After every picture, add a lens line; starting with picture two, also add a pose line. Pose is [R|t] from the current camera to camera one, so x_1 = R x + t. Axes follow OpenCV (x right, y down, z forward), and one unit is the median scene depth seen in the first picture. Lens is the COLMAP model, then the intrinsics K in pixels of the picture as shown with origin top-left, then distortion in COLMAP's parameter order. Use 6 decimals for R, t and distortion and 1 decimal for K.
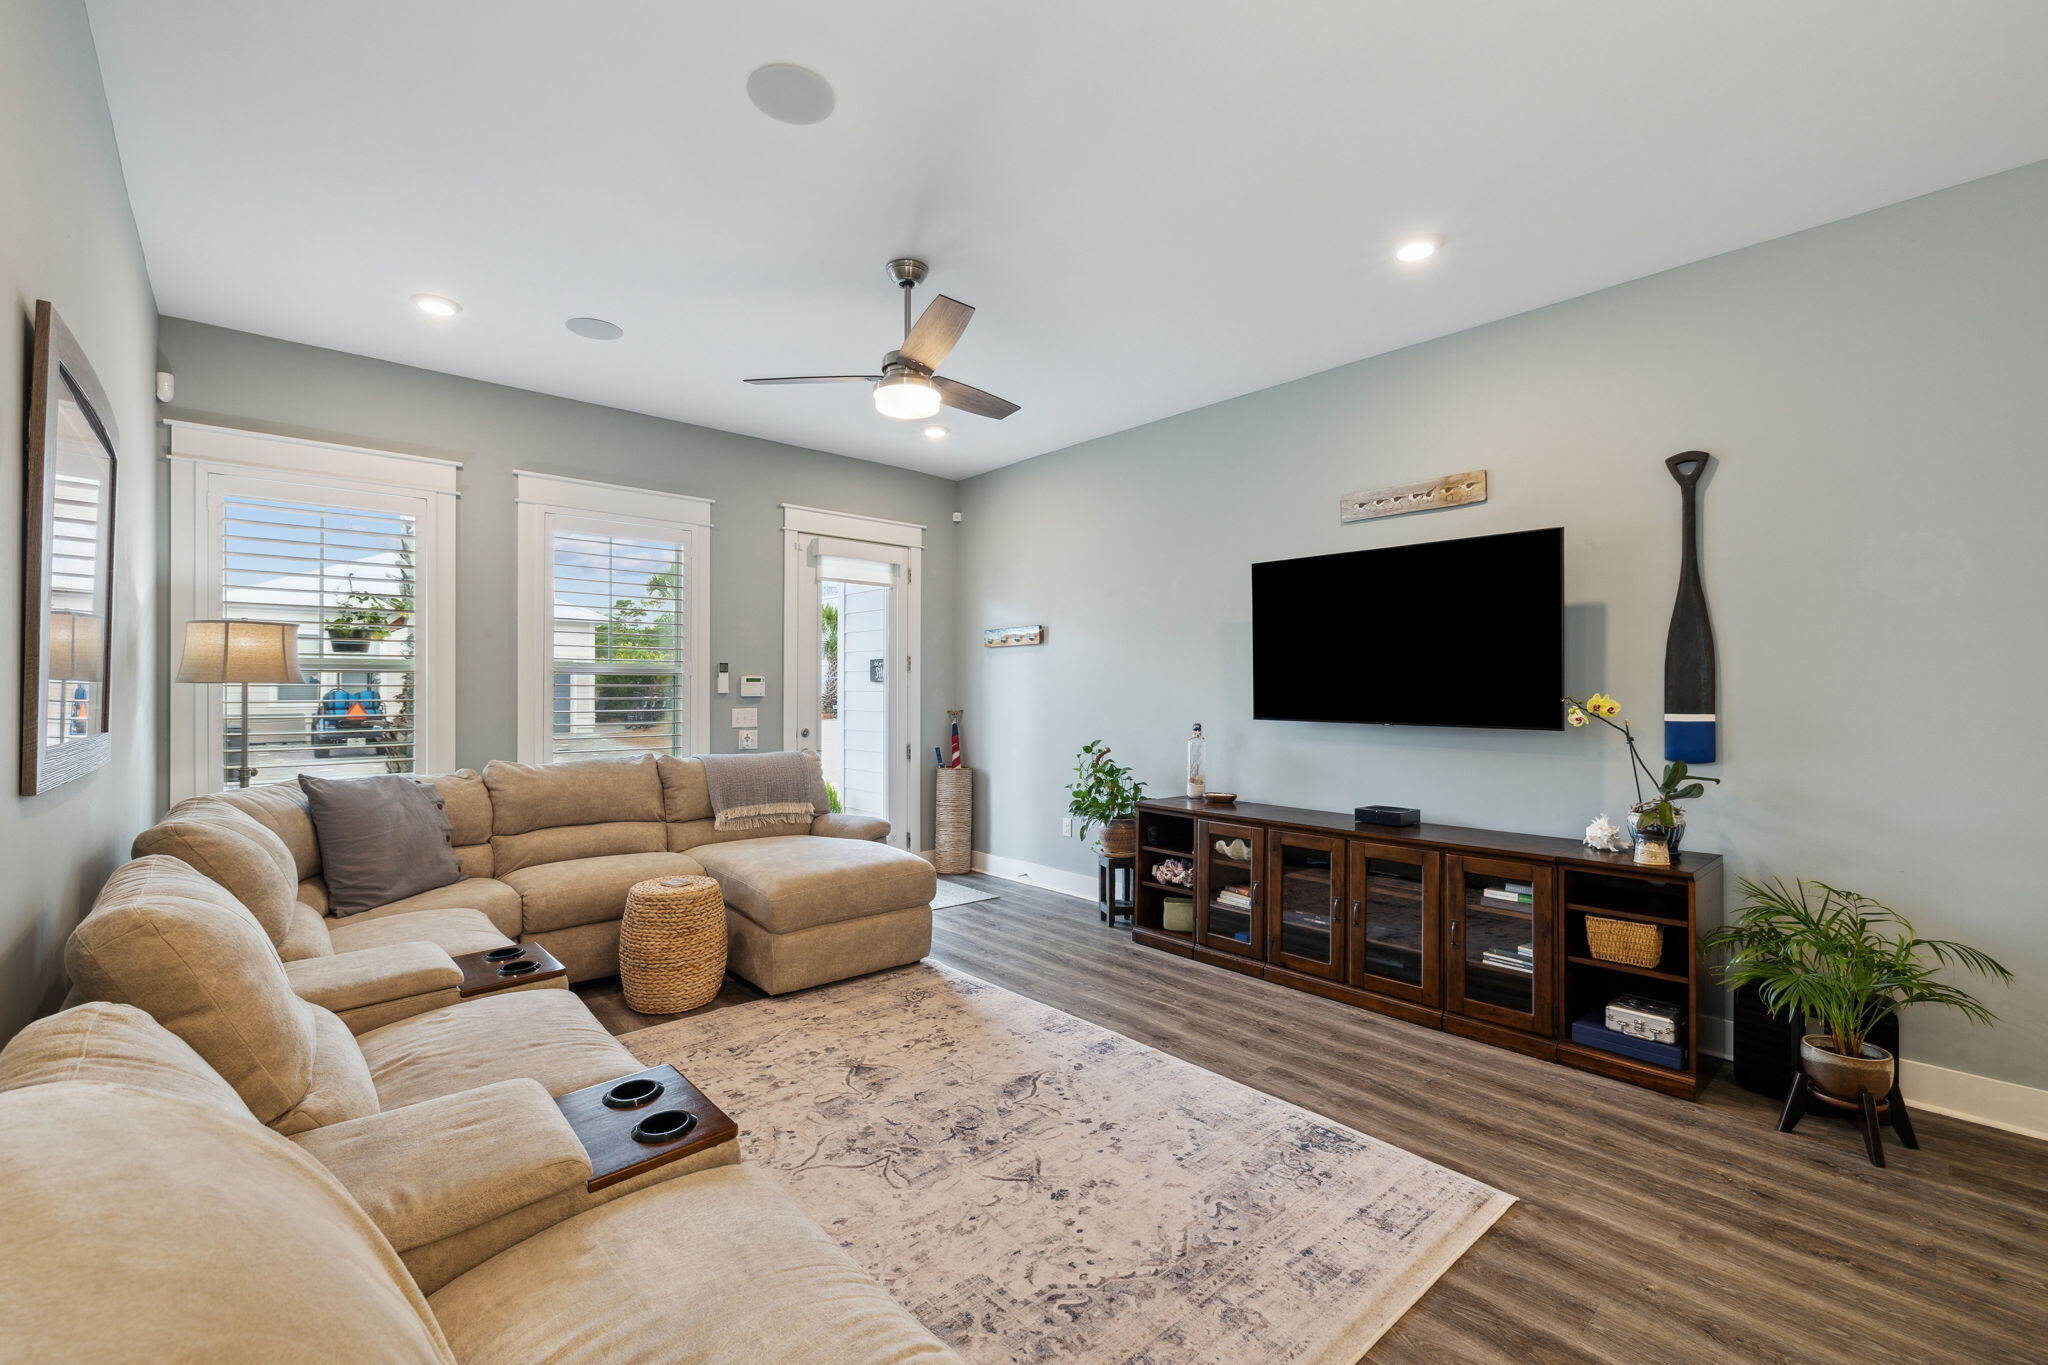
lens RADIAL K [[861.0, 0, 1018.6], [0, 861.0, 687.7], [0, 0, 1]] dist [0.001632, 0.000708]
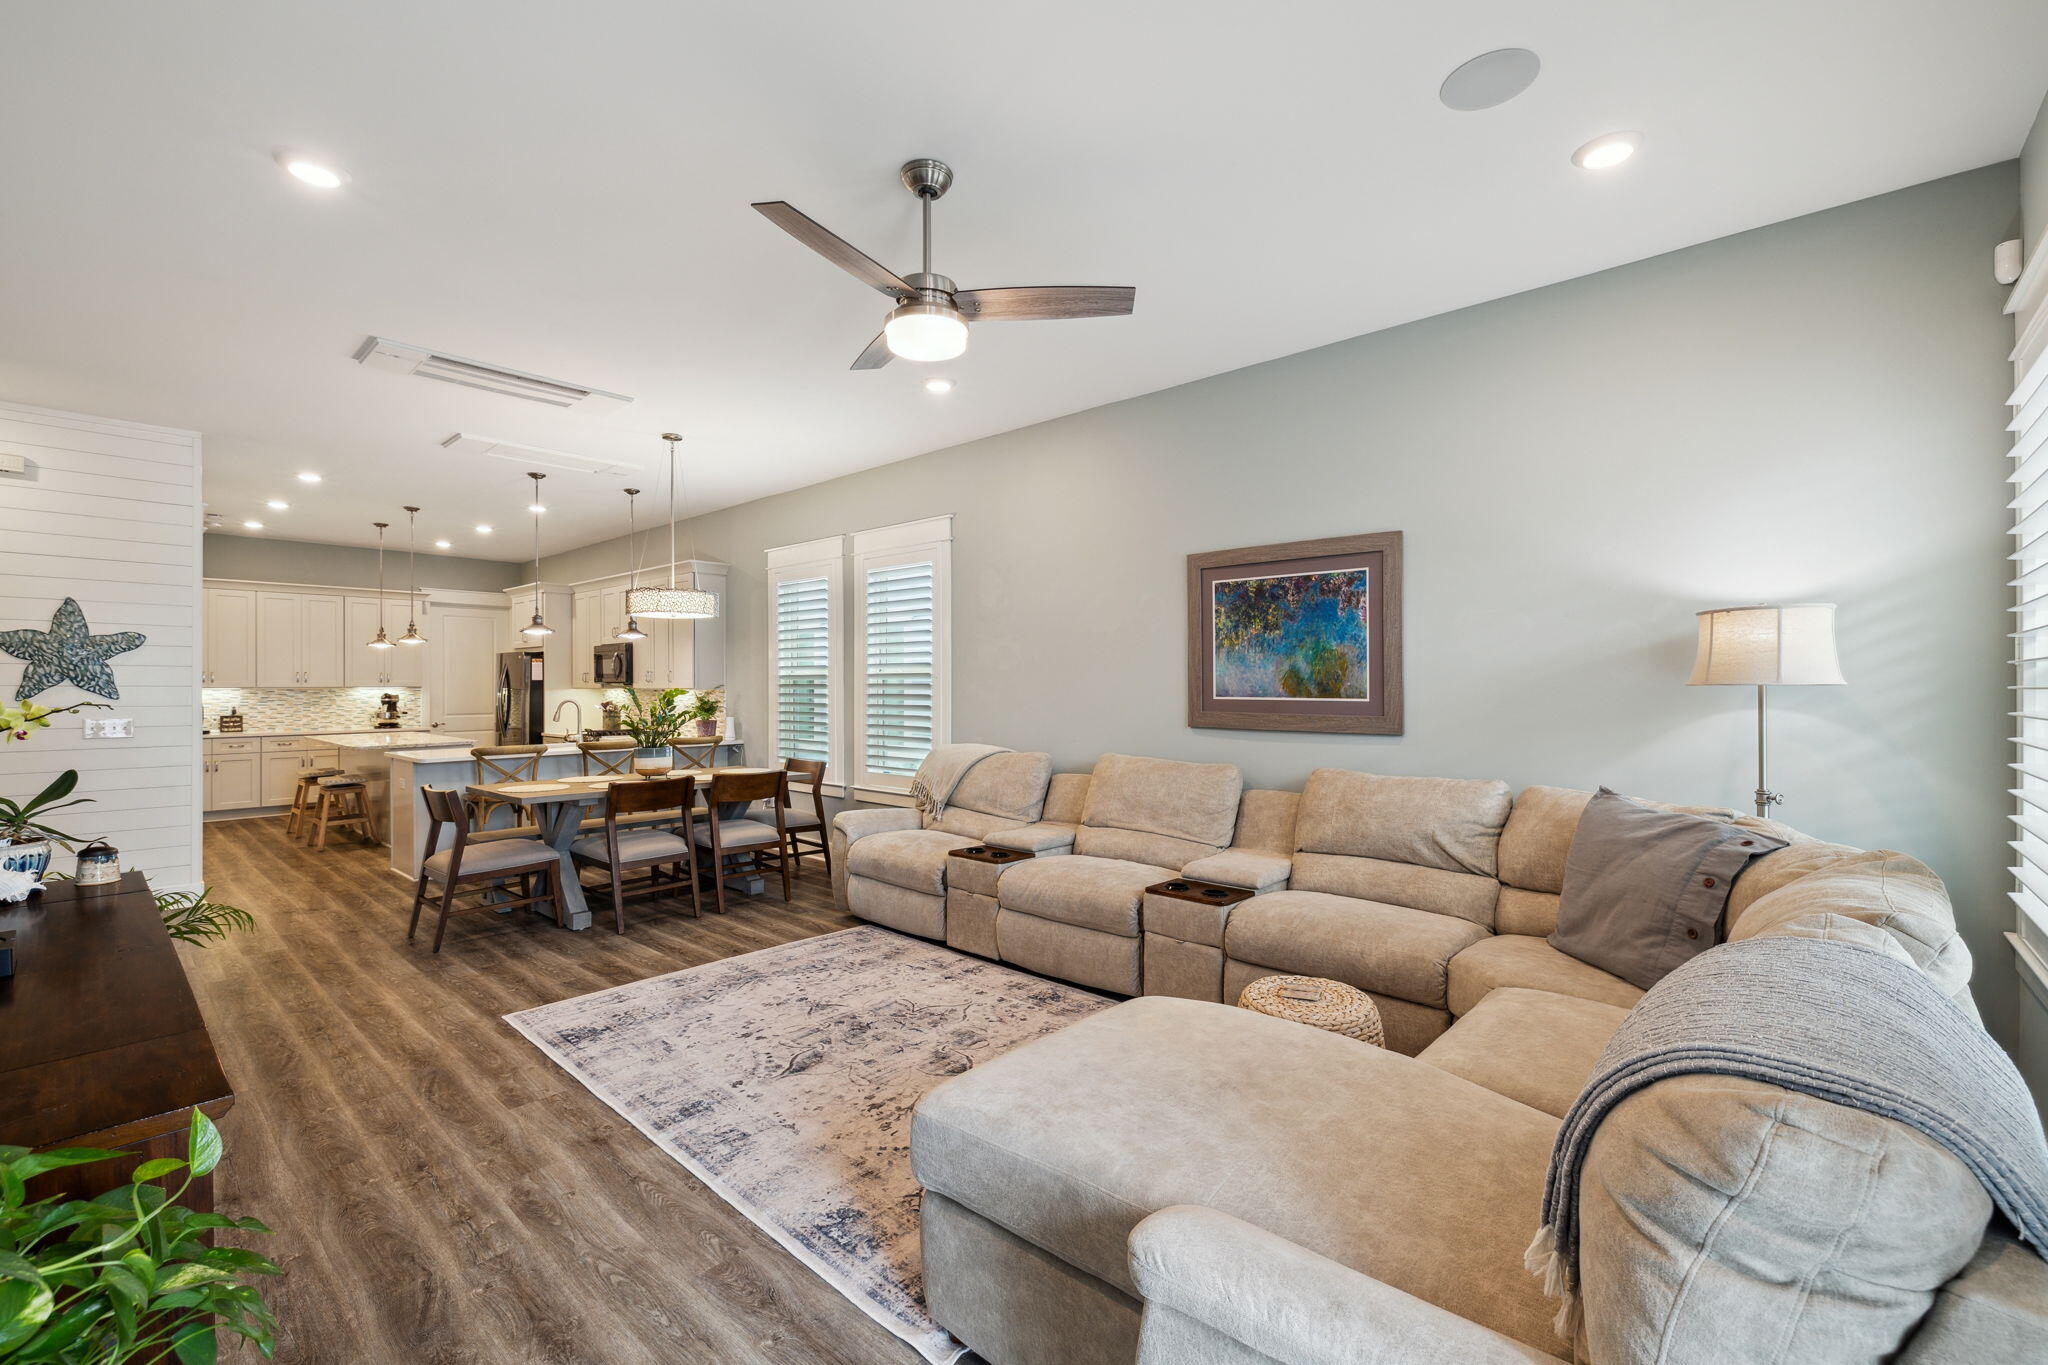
lens RADIAL K [[861.0, 0, 1024.0], [0, 861.0, 684.5], [0, 0, 1]] dist [0.001632, 0.000708]
pose [[-0.994348, 0.000510, -0.106172, -0.135757], [0.000742, 0.999997, -0.002138, -0.004147], [0.106170, -0.002205, -0.994346, 1.834727]]
